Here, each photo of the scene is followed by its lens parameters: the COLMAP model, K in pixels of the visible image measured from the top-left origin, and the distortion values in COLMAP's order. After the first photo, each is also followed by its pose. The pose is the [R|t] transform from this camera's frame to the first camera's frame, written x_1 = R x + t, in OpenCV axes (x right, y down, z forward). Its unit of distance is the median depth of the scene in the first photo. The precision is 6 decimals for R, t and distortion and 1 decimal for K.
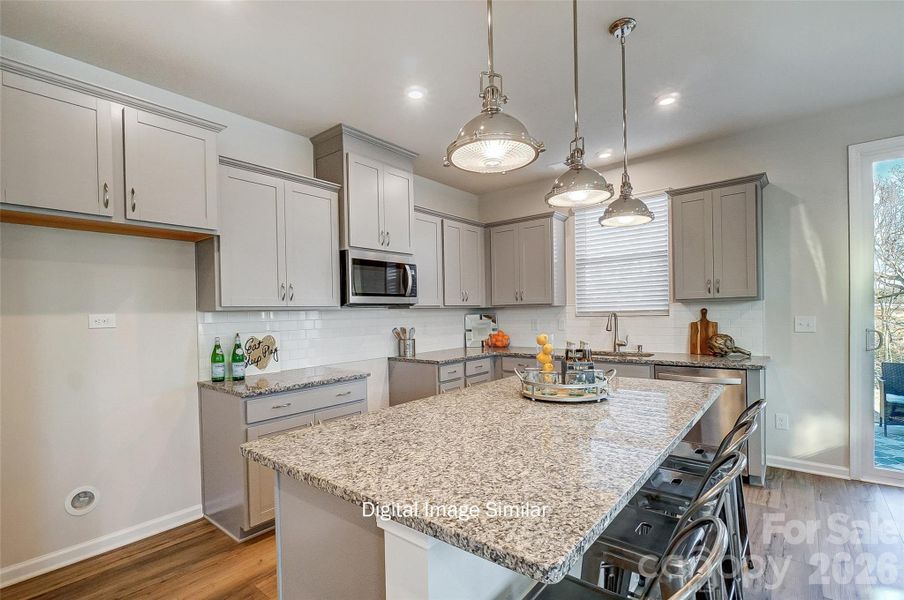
lens RADIAL K [[425.0, 0, 425.8], [0, 425.0, 320.5], [0, 0, 1]] dist [-0.029019, 0.008830]
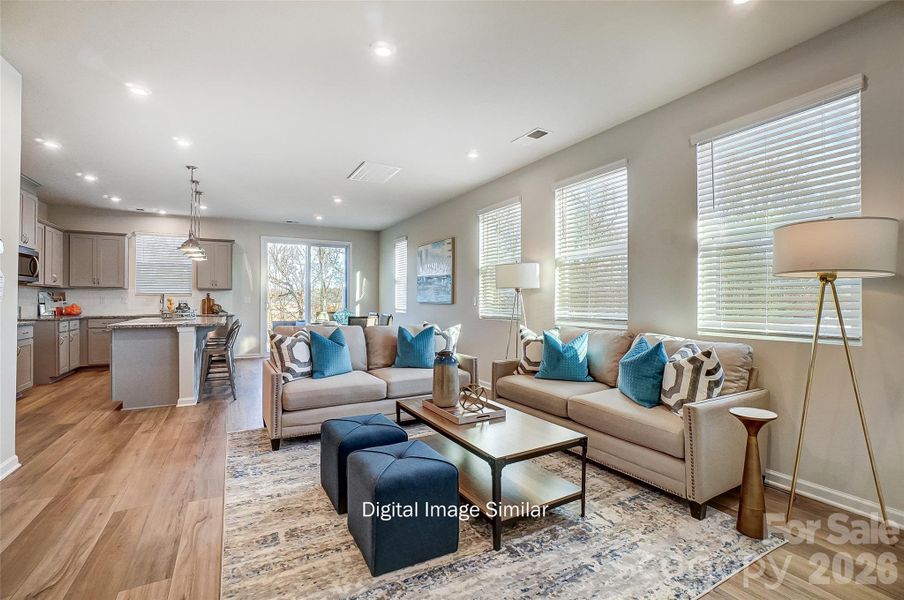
lens RADIAL K [[402.6, 0, 445.5], [0, 402.6, 302.7], [0, 0, 1]] dist [-0.015205, -0.001151]
pose [[0.348688, 0.018570, 0.937055, -0.884424], [0.000266, 0.999802, -0.019912, 0.065223], [-0.937239, 0.007193, 0.348614, -0.916097]]
